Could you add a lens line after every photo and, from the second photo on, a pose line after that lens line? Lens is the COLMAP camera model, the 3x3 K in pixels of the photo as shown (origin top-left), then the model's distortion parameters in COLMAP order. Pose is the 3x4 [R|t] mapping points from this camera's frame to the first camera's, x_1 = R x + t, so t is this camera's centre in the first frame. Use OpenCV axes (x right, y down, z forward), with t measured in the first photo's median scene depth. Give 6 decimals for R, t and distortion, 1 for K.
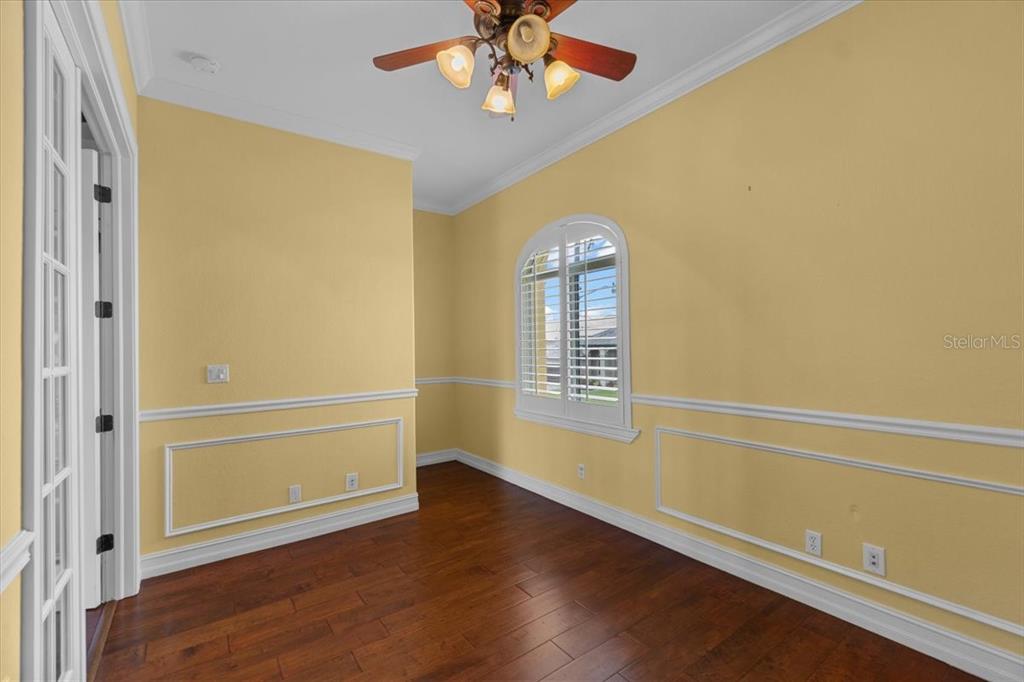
lens RADIAL K [[446.2, 0, 512.0], [0, 446.2, 341.0], [0, 0, 1]] dist [-0.003947, -0.000269]
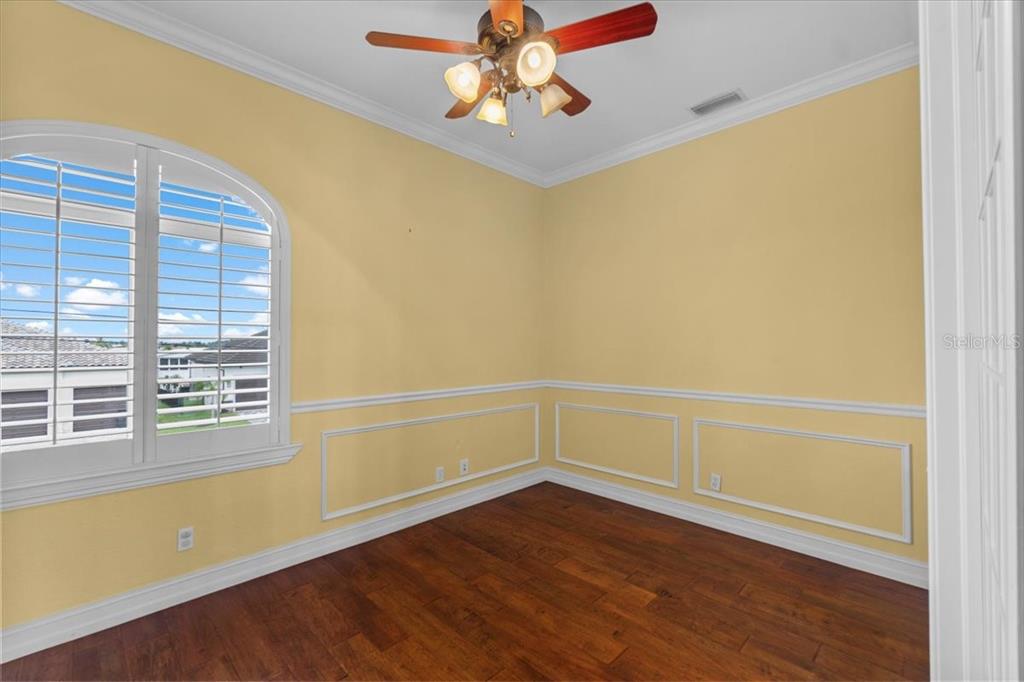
lens RADIAL K [[452.2, 0, 512.0], [0, 452.2, 333.5], [0, 0, 1]] dist [-0.003096, -0.000252]
pose [[-0.181917, 0.036812, 0.982625, -0.812141], [-0.011413, 0.999153, -0.039544, 0.015461], [-0.983248, -0.018408, -0.181343, 0.897657]]
